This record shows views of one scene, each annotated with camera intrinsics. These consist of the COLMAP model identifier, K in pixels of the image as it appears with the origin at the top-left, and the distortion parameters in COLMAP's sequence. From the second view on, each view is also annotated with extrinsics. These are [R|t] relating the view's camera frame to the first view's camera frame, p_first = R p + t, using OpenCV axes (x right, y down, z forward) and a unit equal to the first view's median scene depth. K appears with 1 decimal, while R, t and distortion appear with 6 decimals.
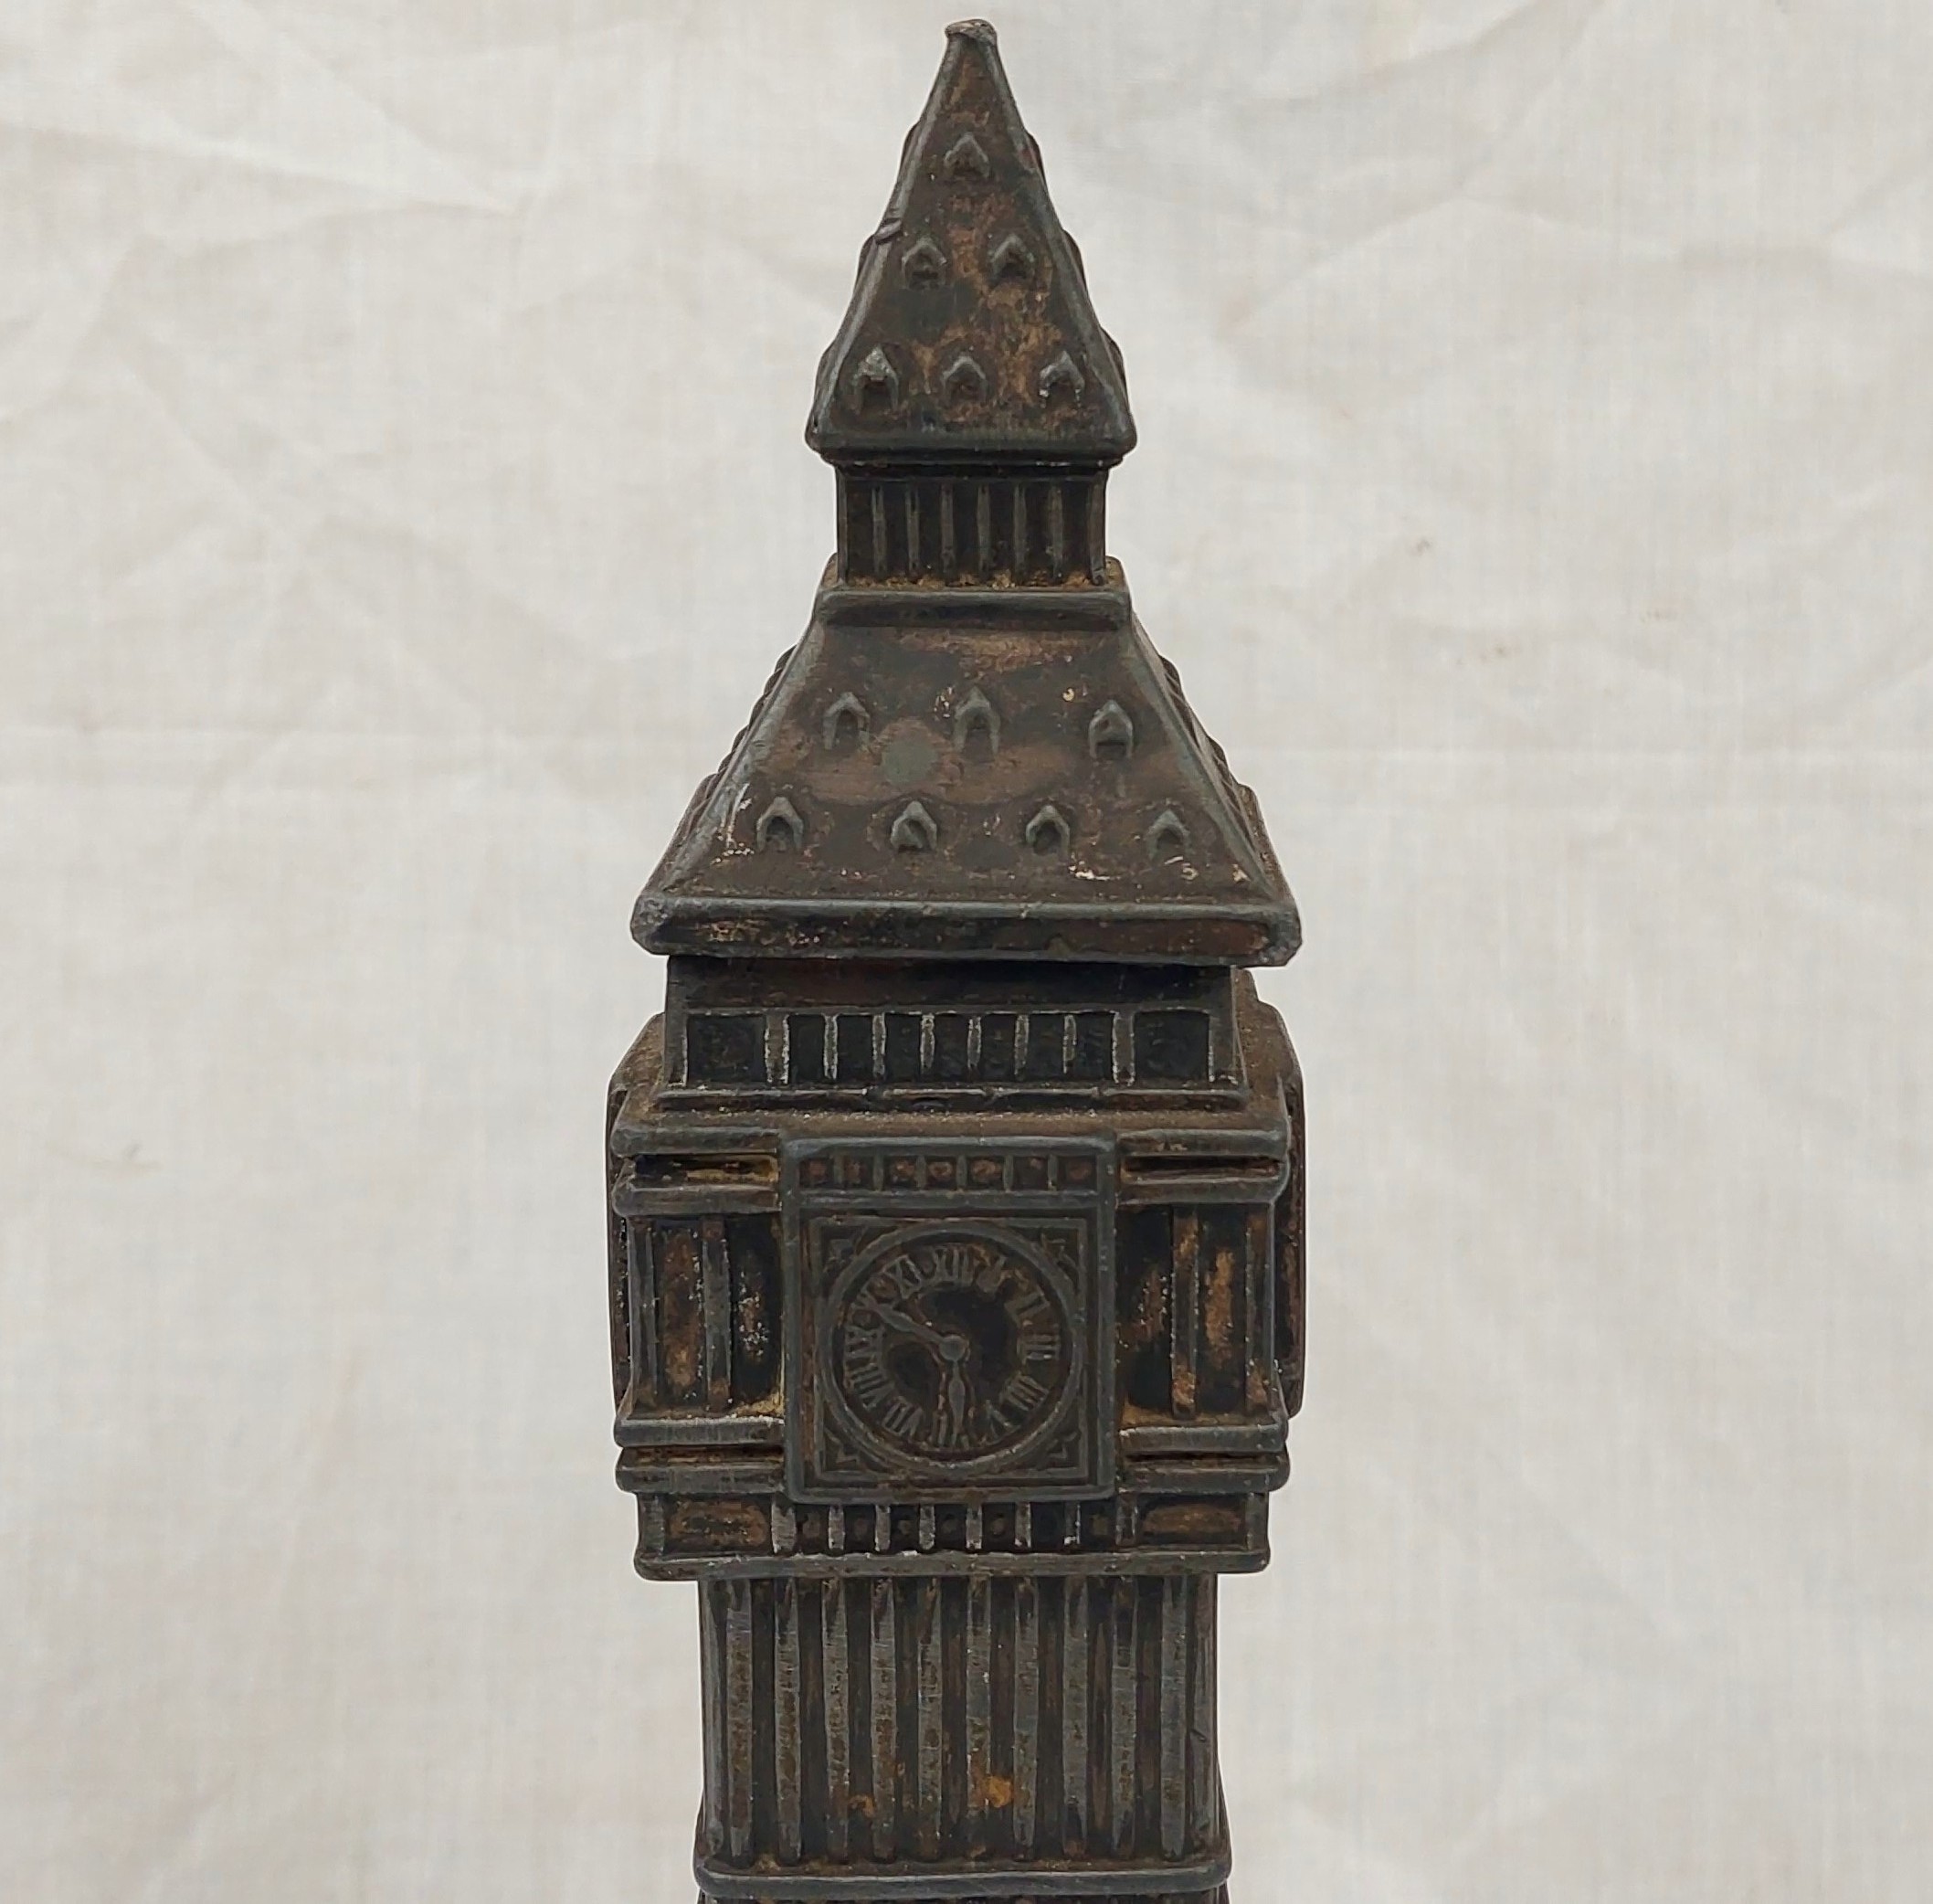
lens RADIAL K [[2566.7, 0, 966.5], [0, 2566.7, 952.0], [0, 0, 1]] dist [0.047549, -0.053134]
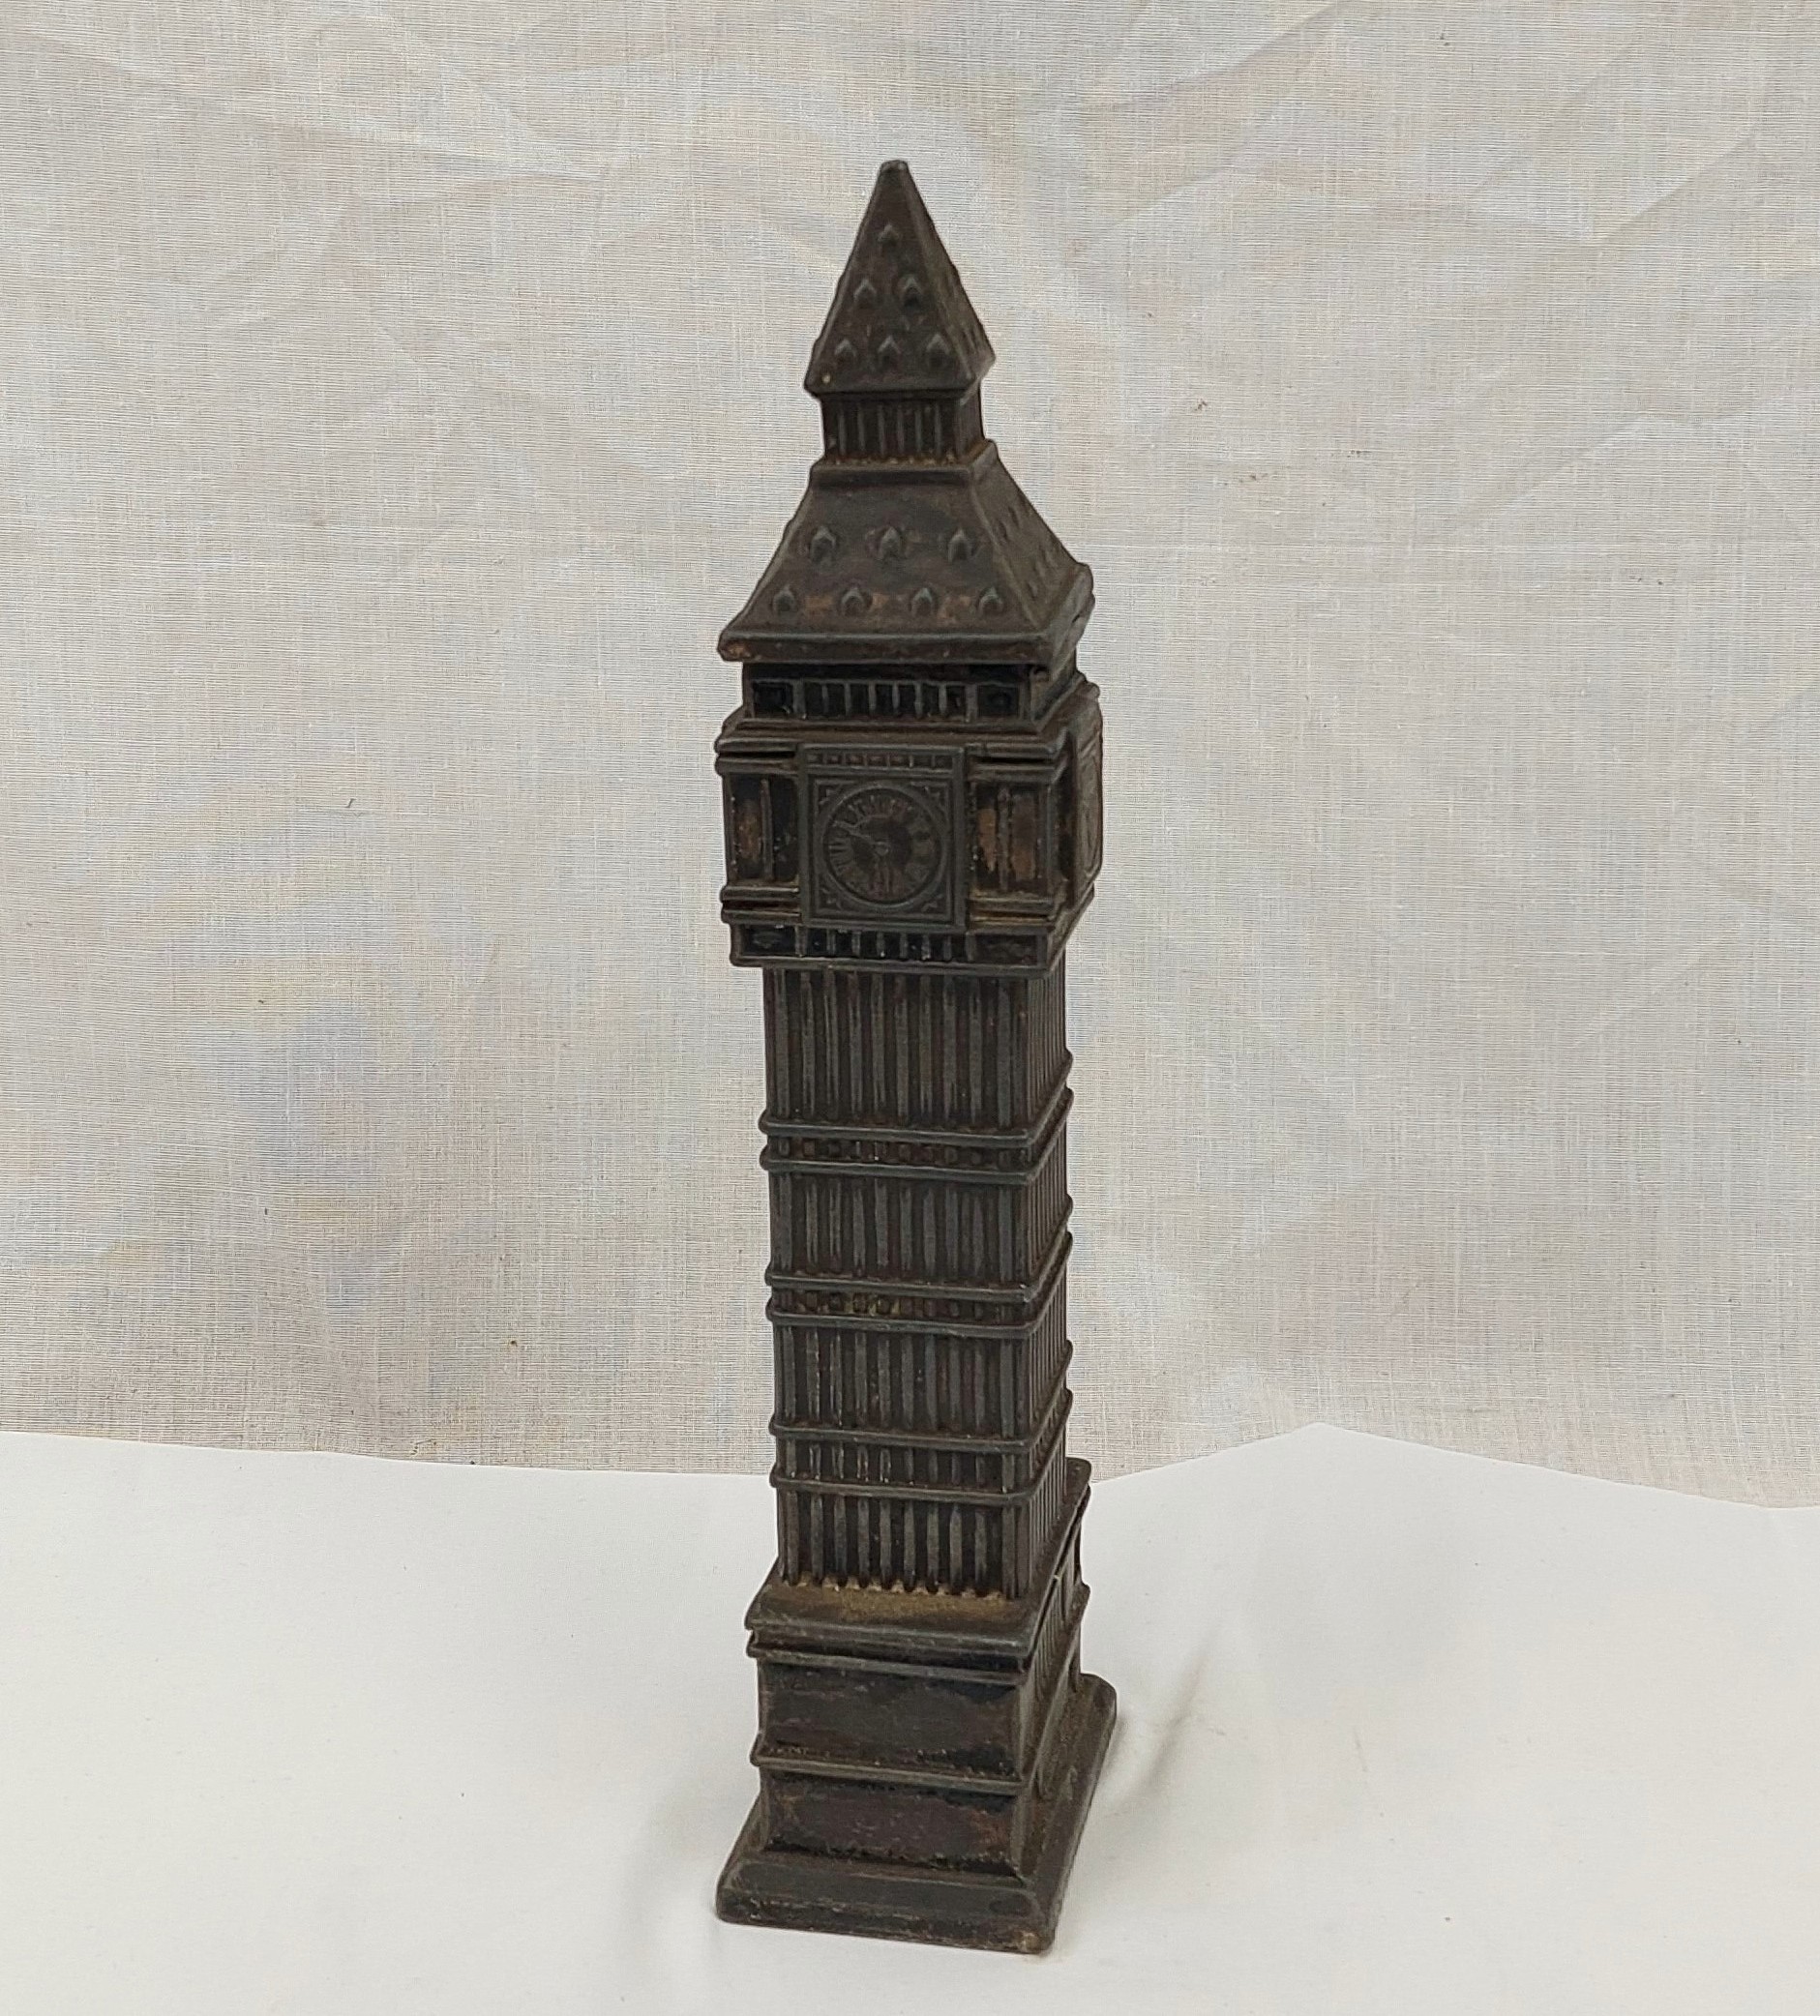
lens RADIAL K [[2614.0, 0, 973.7], [0, 2614.0, 1013.1], [0, 0, 1]] dist [0.074332, -0.121258]
pose [[0.999751, 0.000830, 0.022314, 0.010710], [-0.003350, 0.993573, 0.113147, 0.023152], [-0.022077, -0.113193, 0.993328, -0.592997]]
